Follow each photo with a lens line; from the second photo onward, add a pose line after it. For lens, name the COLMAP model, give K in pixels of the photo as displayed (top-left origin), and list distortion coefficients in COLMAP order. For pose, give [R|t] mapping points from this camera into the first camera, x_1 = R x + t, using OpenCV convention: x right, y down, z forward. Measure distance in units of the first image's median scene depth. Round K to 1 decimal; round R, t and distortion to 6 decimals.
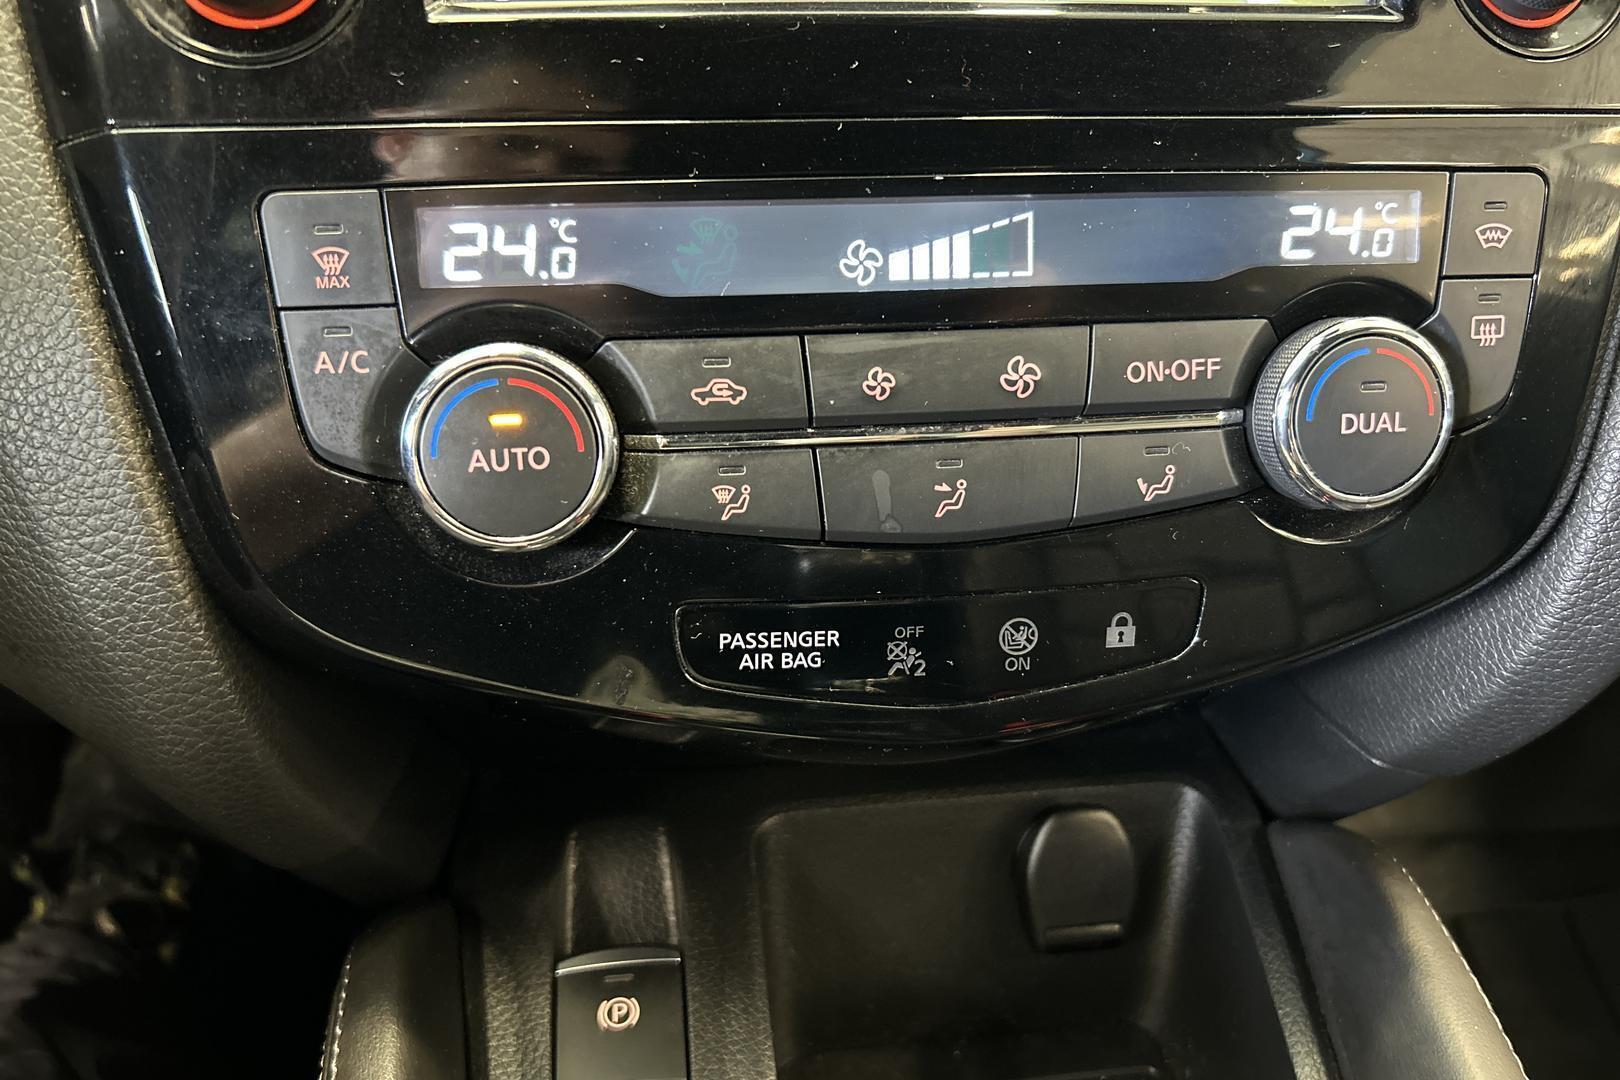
lens RADIAL K [[1210.4, 0, 801.3], [0, 1210.4, 537.1], [0, 0, 1]] dist [0.027759, -0.043868]
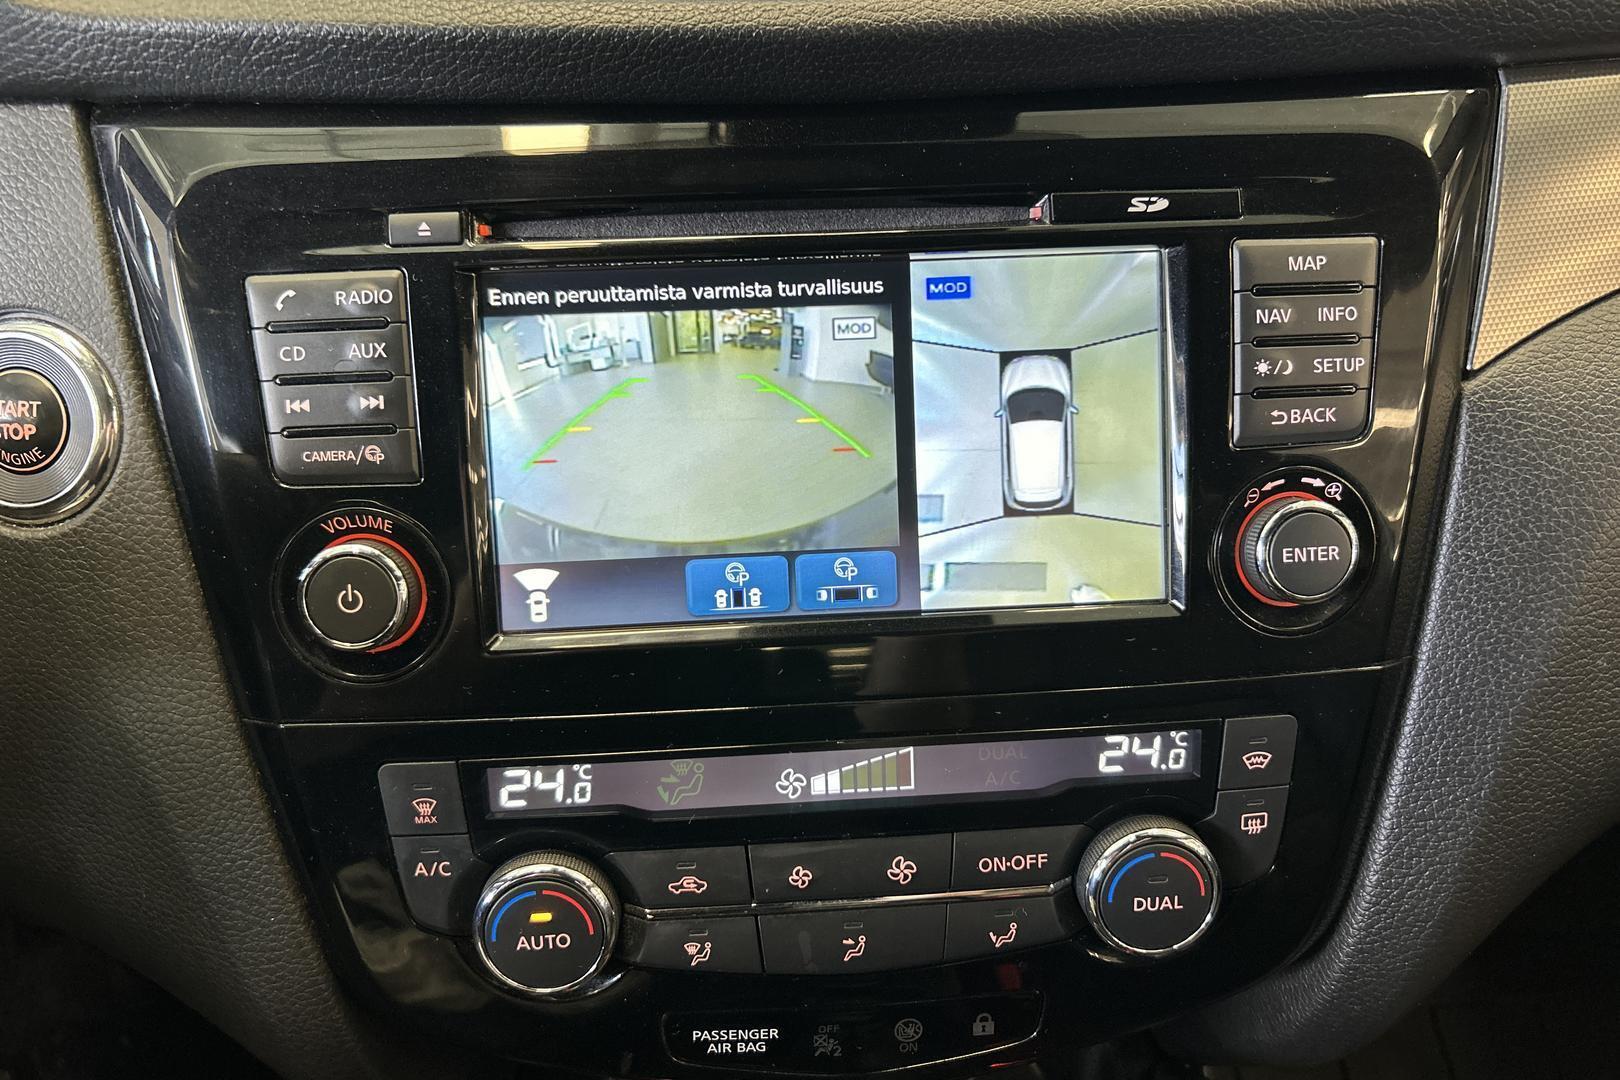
lens RADIAL K [[1210.4, 0, 815.3], [0, 1210.4, 541.2], [0, 0, 1]] dist [0.027759, -0.043868]
pose [[0.997949, 0.009073, -0.063362, 0.166277], [-0.005791, 0.998641, 0.051786, -0.588308], [0.063746, -0.051313, 0.996646, -0.397690]]
